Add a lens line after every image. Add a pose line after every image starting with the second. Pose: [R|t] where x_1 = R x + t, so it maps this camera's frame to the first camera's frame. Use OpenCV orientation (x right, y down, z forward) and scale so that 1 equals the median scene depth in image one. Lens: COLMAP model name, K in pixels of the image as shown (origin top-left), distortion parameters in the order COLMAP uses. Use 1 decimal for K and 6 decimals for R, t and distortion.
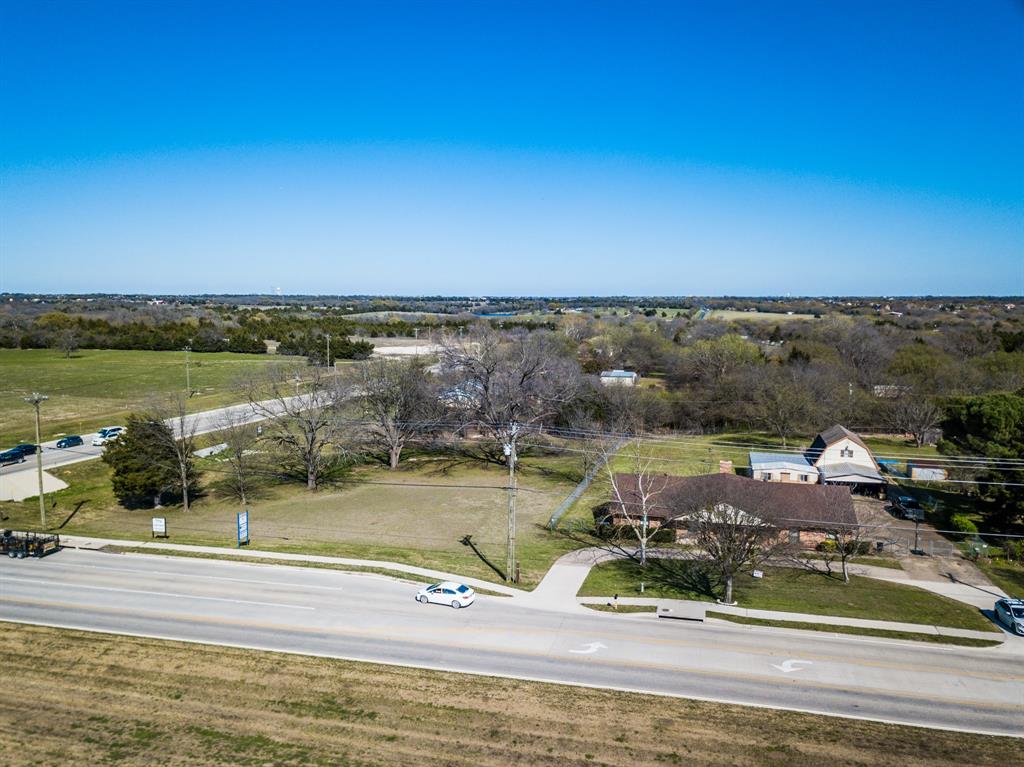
lens RADIAL K [[785.7, 0, 506.7], [0, 785.7, 389.6], [0, 0, 1]] dist [0.032746, -0.001211]
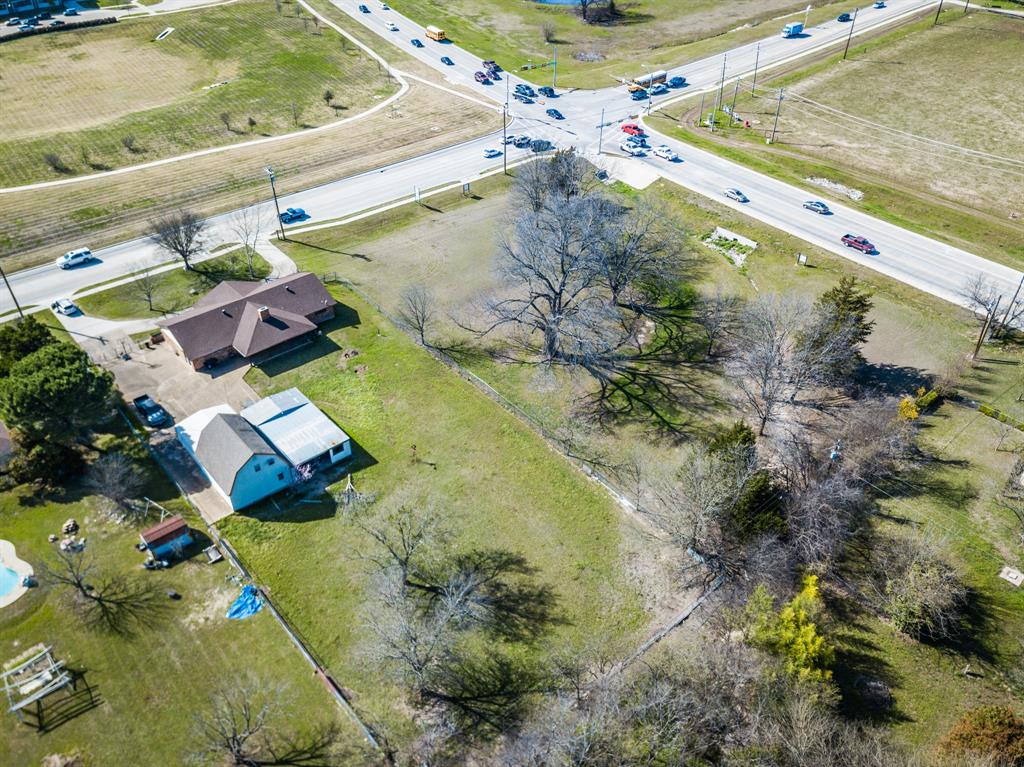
lens RADIAL K [[785.7, 0, 506.7], [0, 785.7, 389.6], [0, 0, 1]] dist [0.032746, -0.001211]
pose [[-0.552251, 0.509220, -0.660086, 1.329264], [-0.090848, 0.750302, 0.654823, -0.935387], [0.828713, 0.421594, -0.368094, 2.532594]]
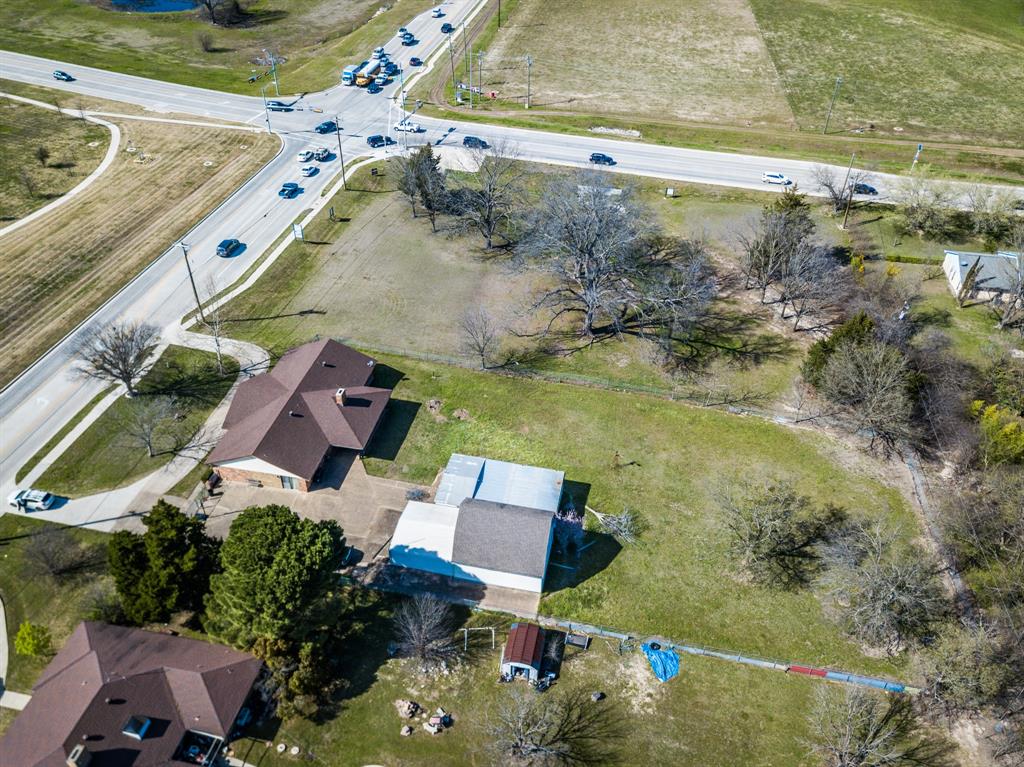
lens RADIAL K [[785.7, 0, 506.7], [0, 785.7, 389.6], [0, 0, 1]] dist [0.032746, -0.001211]
pose [[0.071417, 0.612614, -0.787149, 1.548319], [-0.126958, 0.788328, 0.602014, -0.793957], [0.989334, 0.056941, 0.134076, 1.473357]]
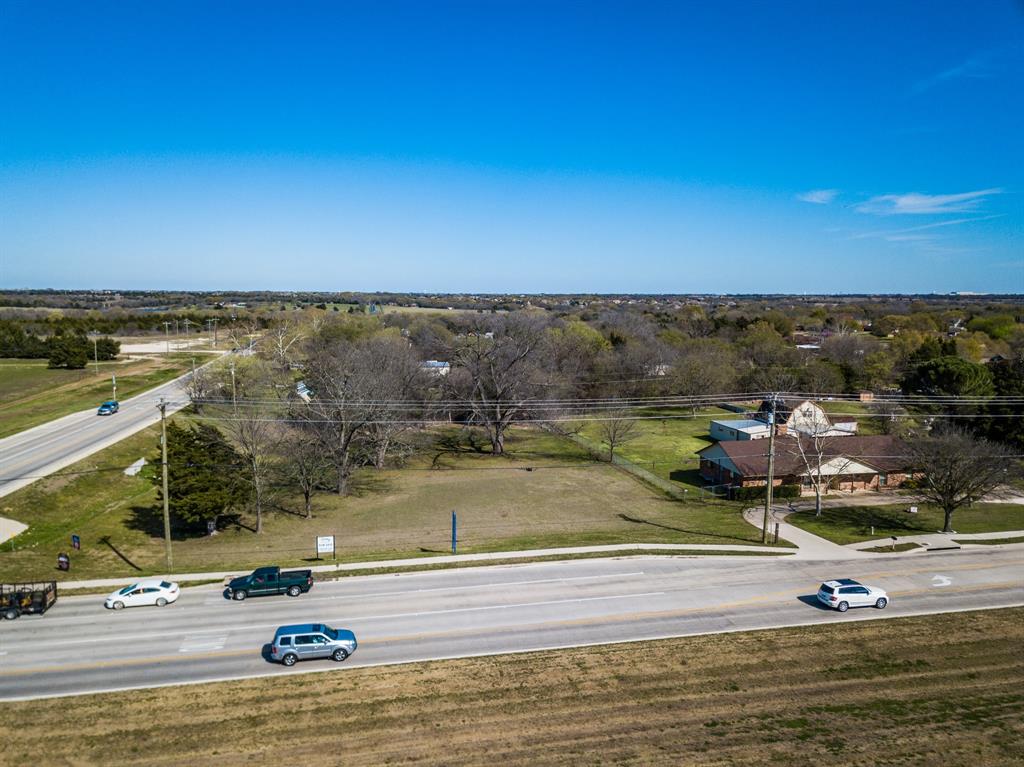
lens RADIAL K [[785.7, 0, 506.7], [0, 785.7, 389.6], [0, 0, 1]] dist [0.032746, -0.001211]
pose [[0.896258, -0.050330, 0.440668, -0.785844], [0.048259, 0.998708, 0.015914, 0.003996], [-0.440900, 0.007003, 0.897529, 0.205329]]
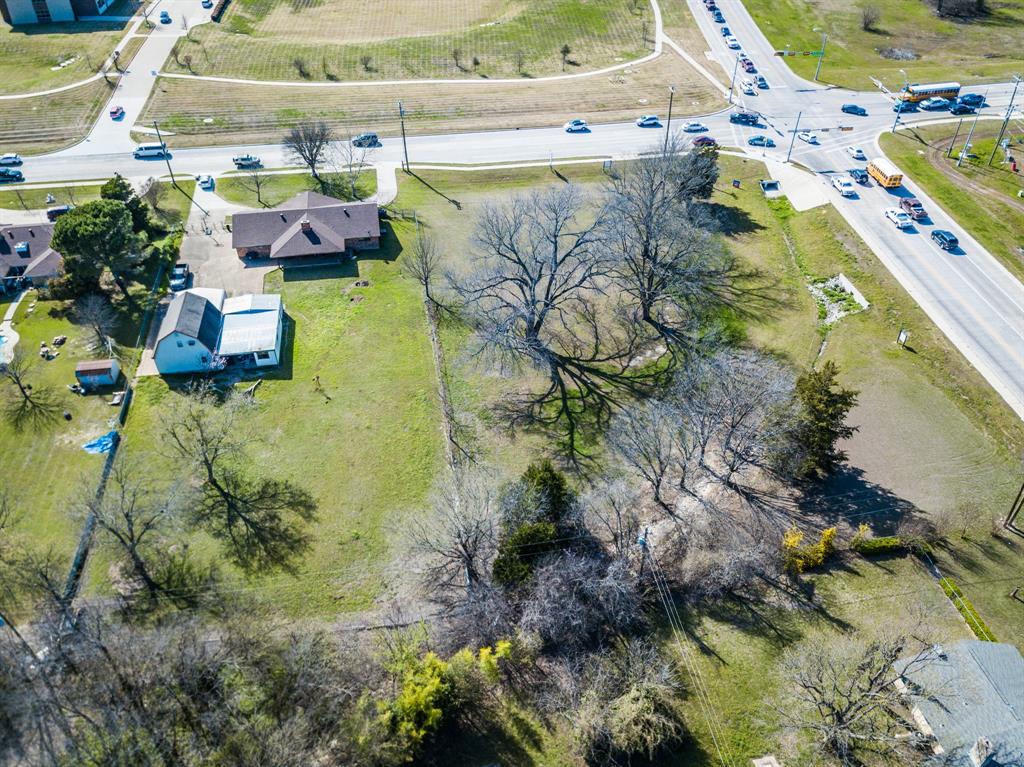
lens RADIAL K [[785.7, 0, 506.7], [0, 785.7, 389.6], [0, 0, 1]] dist [0.032746, -0.001211]
pose [[-0.909961, 0.271535, -0.313431, 0.649168], [-0.038627, 0.697029, 0.716001, -0.992764], [0.412890, 0.663640, -0.623781, 3.051832]]
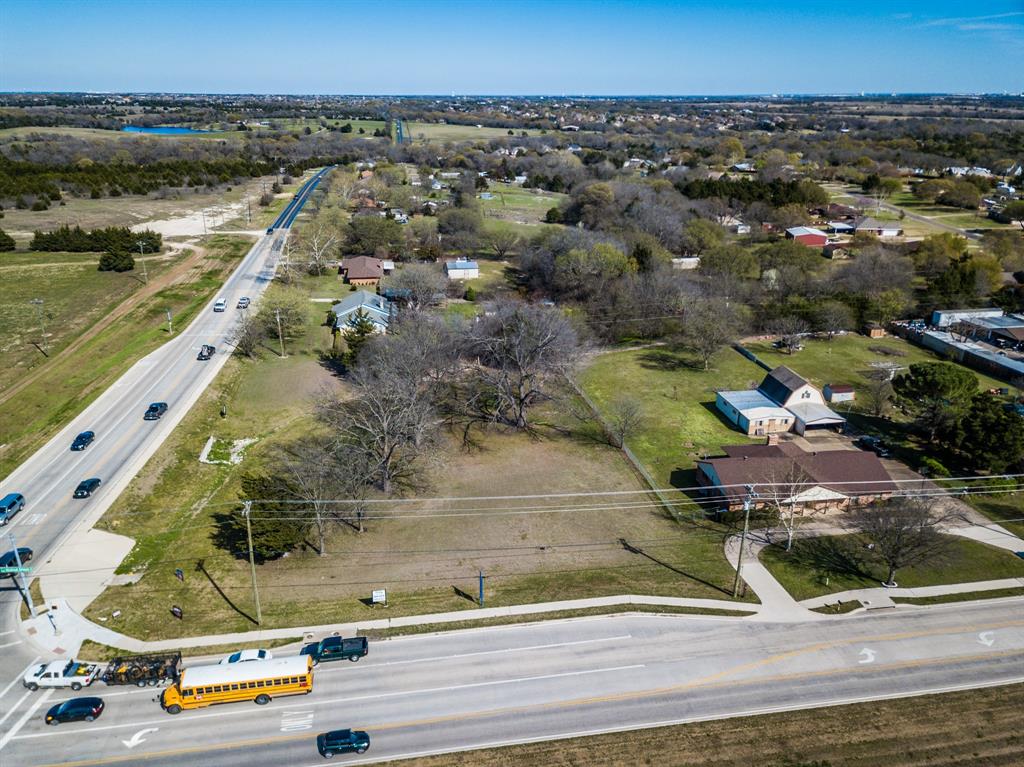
lens RADIAL K [[785.7, 0, 506.7], [0, 785.7, 389.6], [0, 0, 1]] dist [0.032746, -0.001211]
pose [[0.912991, -0.140454, 0.383040, -0.810331], [0.041277, 0.965854, 0.255776, -0.442591], [-0.405886, -0.217710, 0.887614, 0.076976]]
